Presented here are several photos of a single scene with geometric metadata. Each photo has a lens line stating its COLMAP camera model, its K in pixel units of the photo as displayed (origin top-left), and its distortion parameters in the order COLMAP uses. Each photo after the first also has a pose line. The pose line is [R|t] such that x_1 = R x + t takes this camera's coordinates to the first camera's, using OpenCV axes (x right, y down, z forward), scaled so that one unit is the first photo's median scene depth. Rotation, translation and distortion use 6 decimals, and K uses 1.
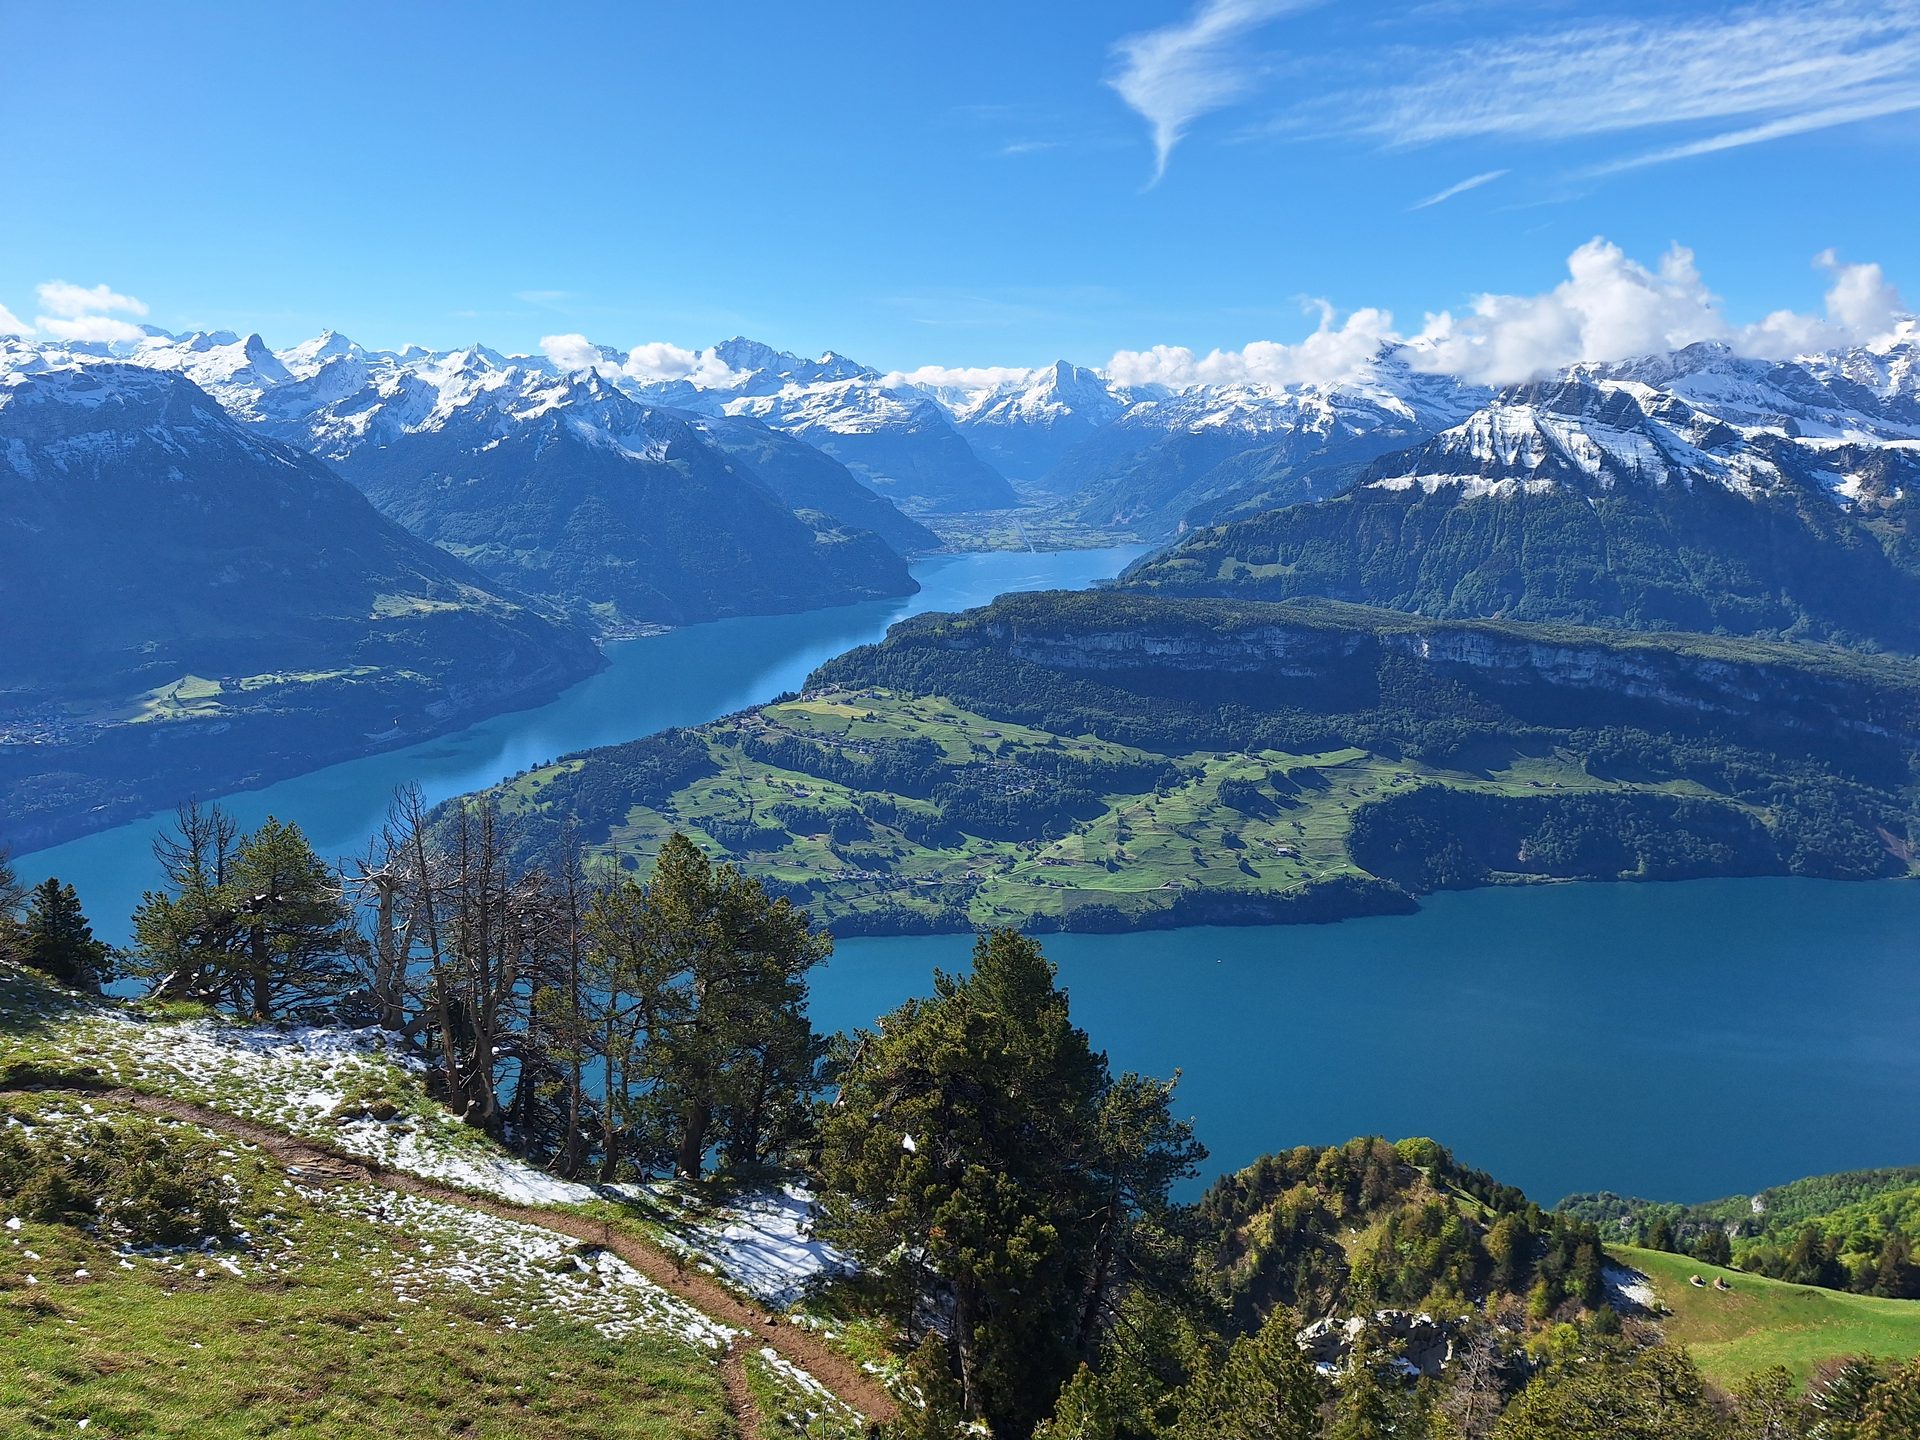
lens RADIAL K [[1330.9, 0, 986.8], [0, 1330.9, 724.8], [0, 0, 1]] dist [0.086602, -0.103272]
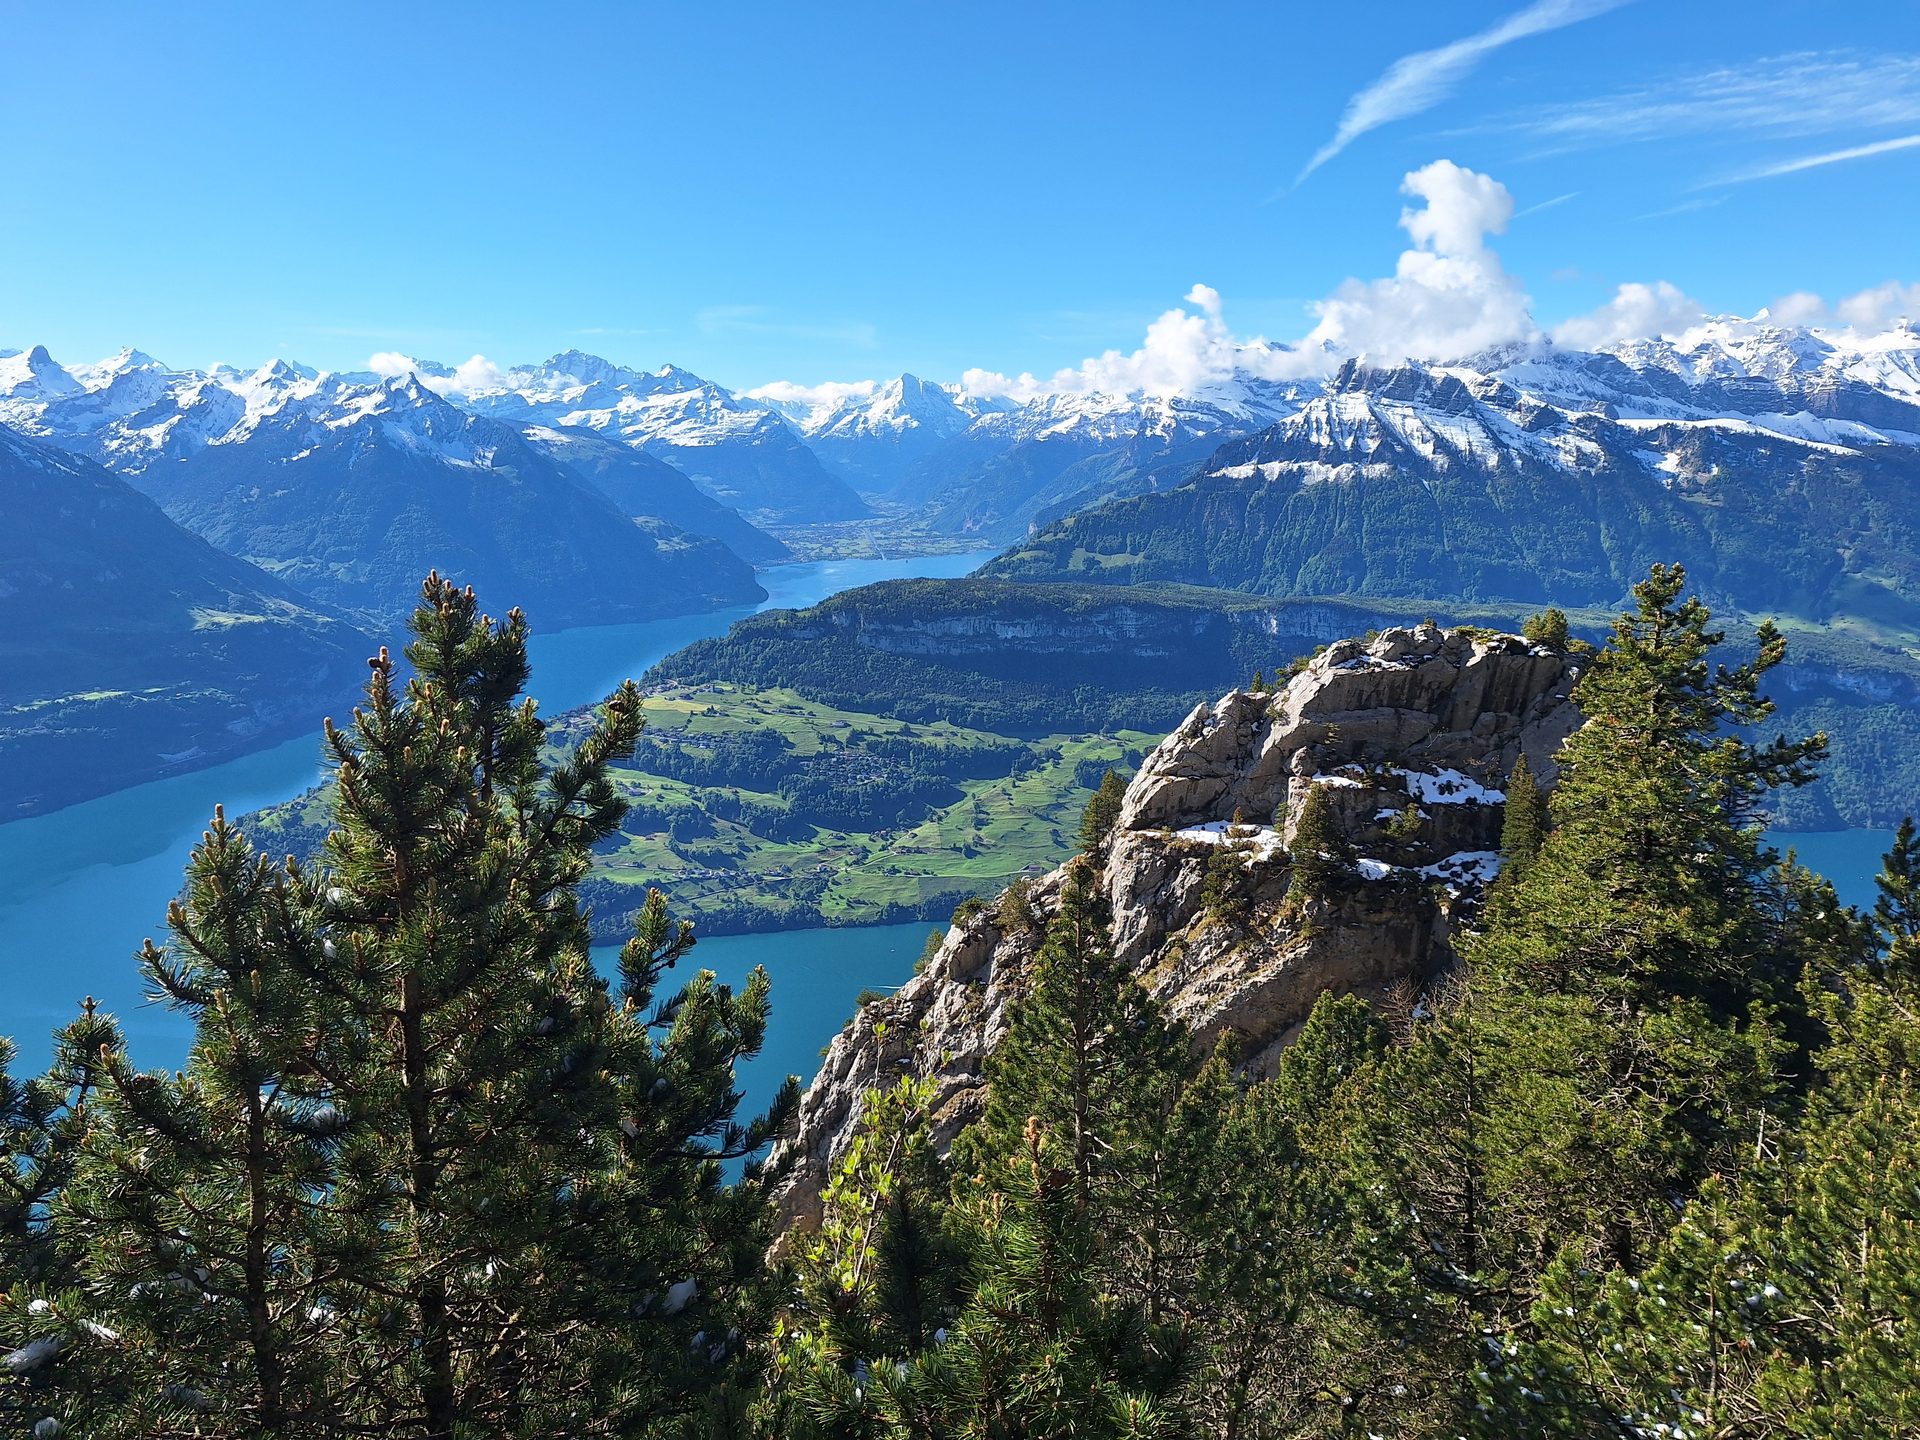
lens RADIAL K [[1330.9, 0, 969.4], [0, 1330.9, 731.5], [0, 0, 1]] dist [0.086602, -0.103272]
pose [[0.995130, -0.034827, 0.092209, 0.005179], [0.035693, 0.999333, -0.007766, 0.016141], [-0.091877, 0.011019, 0.995709, 0.025006]]
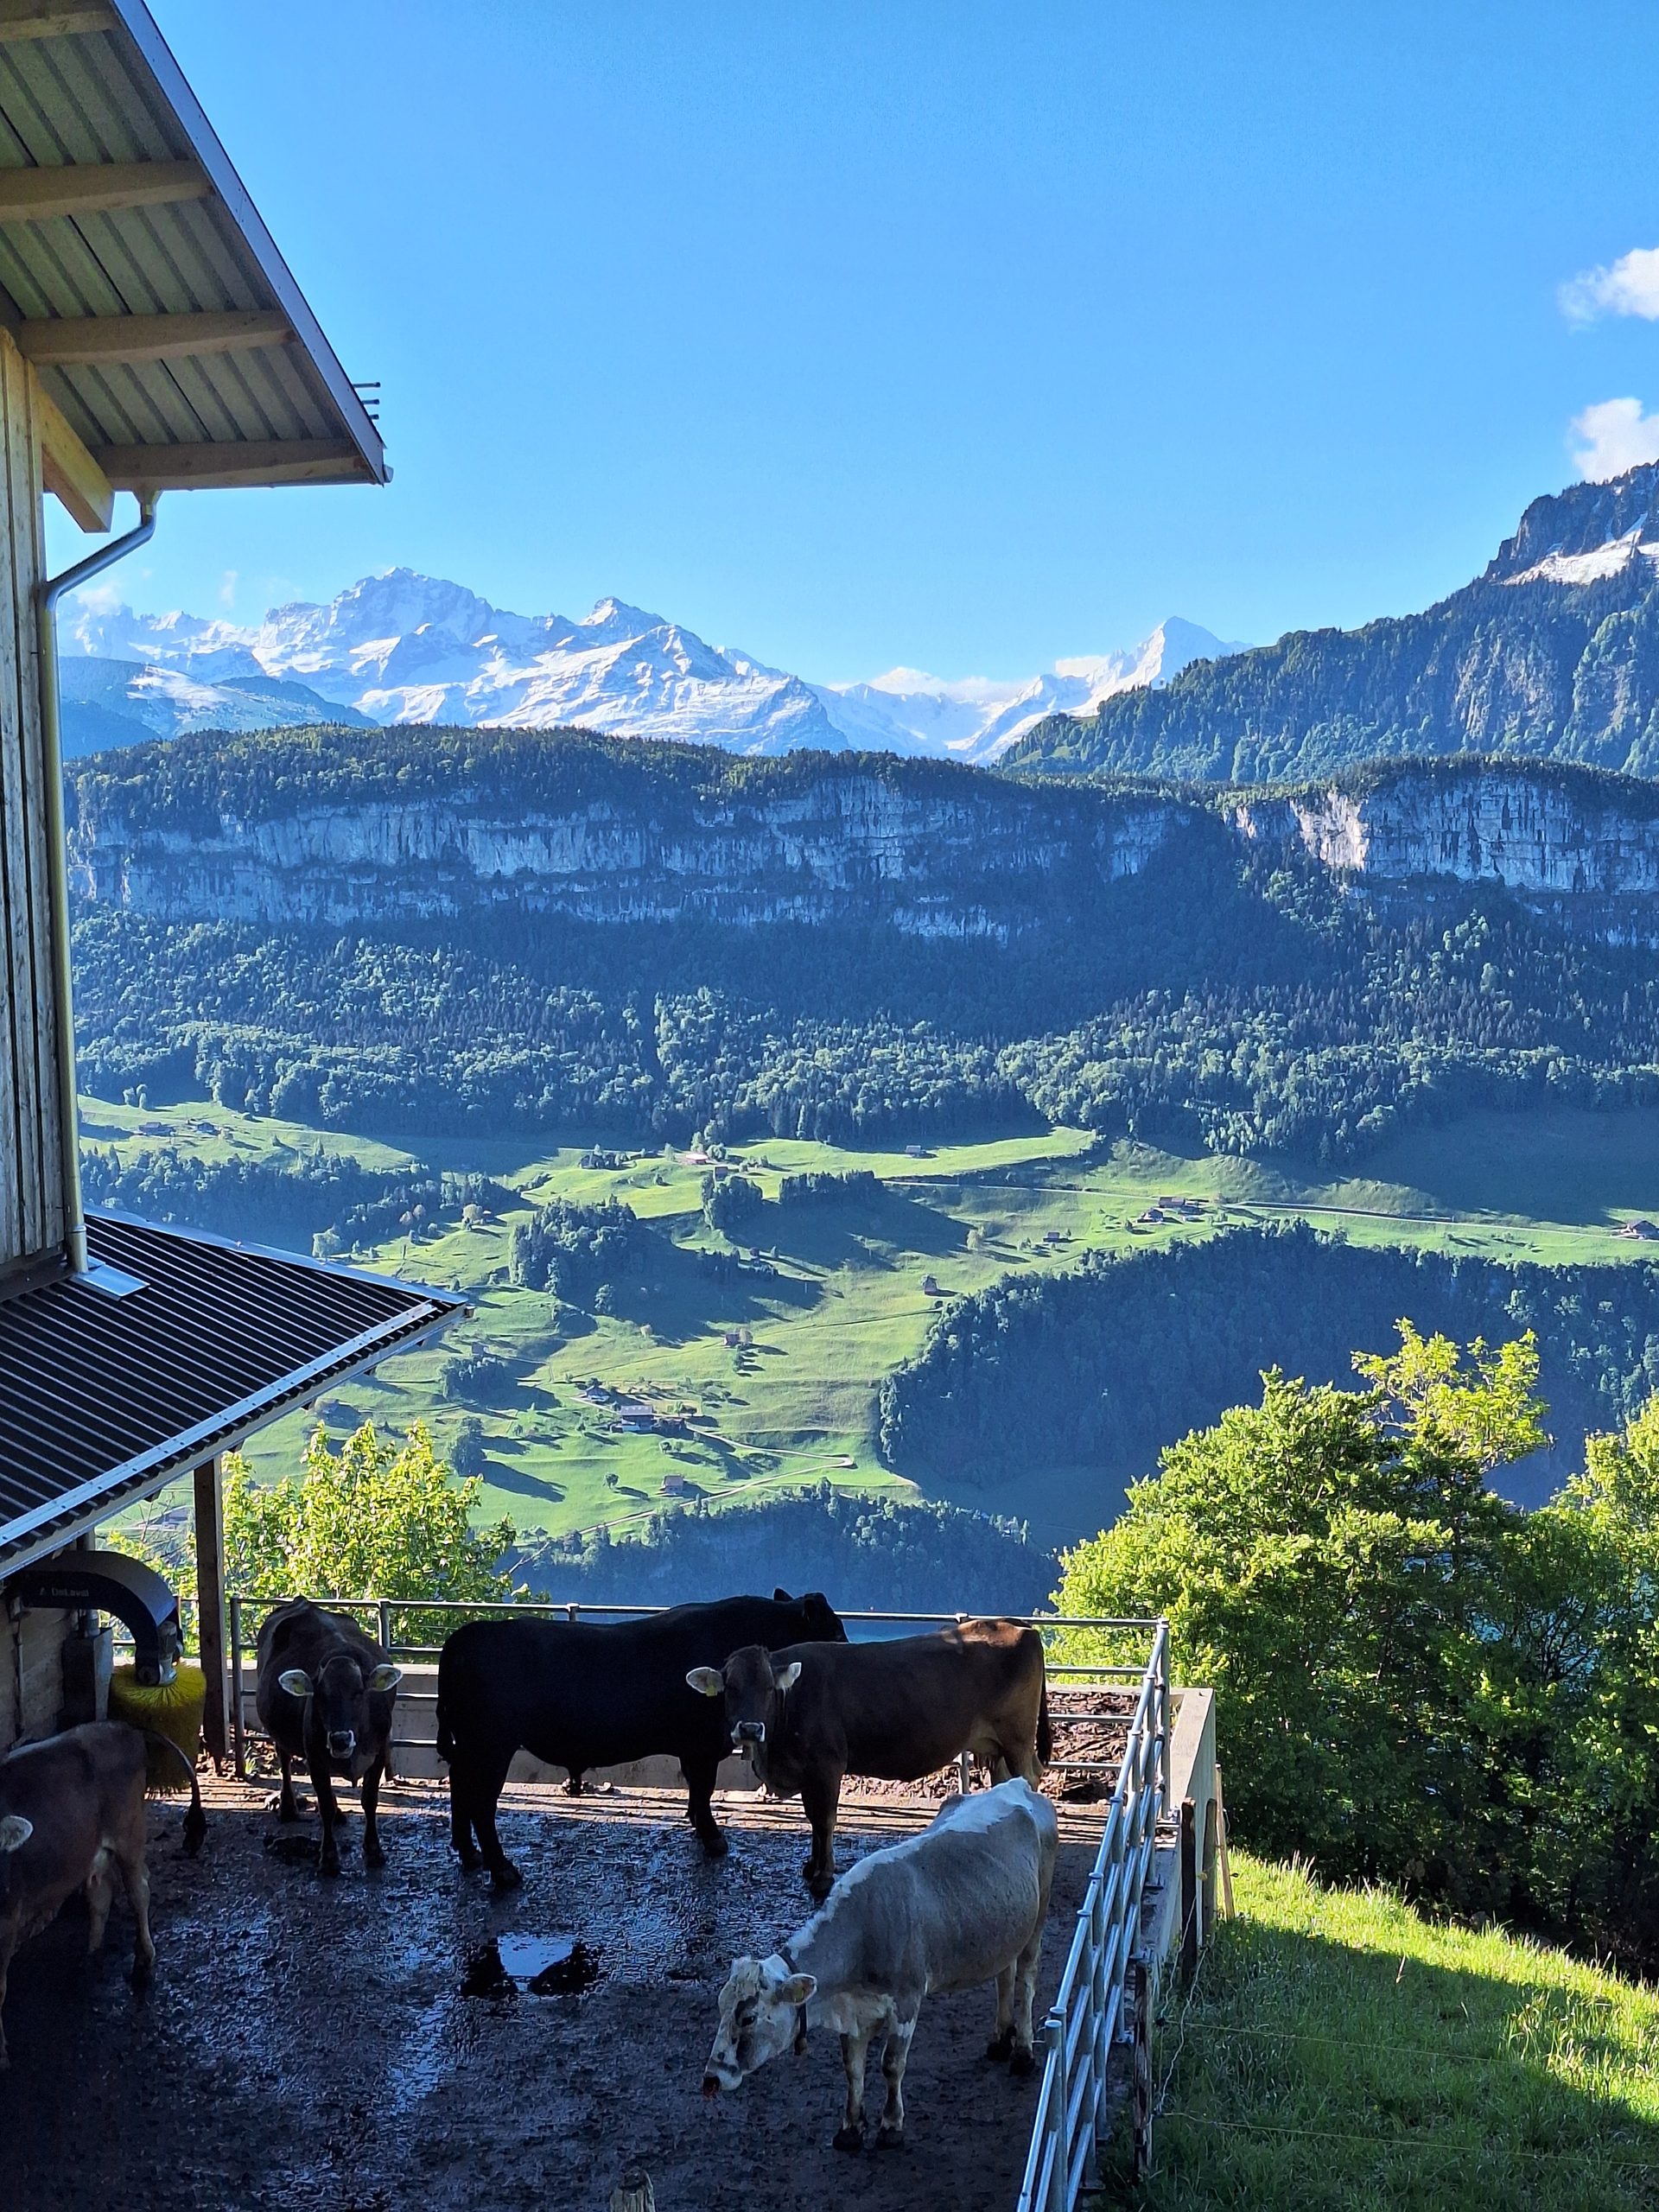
lens RADIAL K [[3079.1, 0, 834.4], [0, 3079.1, 1119.3], [0, 0, 1]] dist [0.110245, 0.000000]
pose [[0.994398, -0.007471, -0.105433, 0.206365], [-0.007102, 0.990522, -0.137168, 0.075585], [0.105459, 0.137149, 0.984921, 0.224326]]
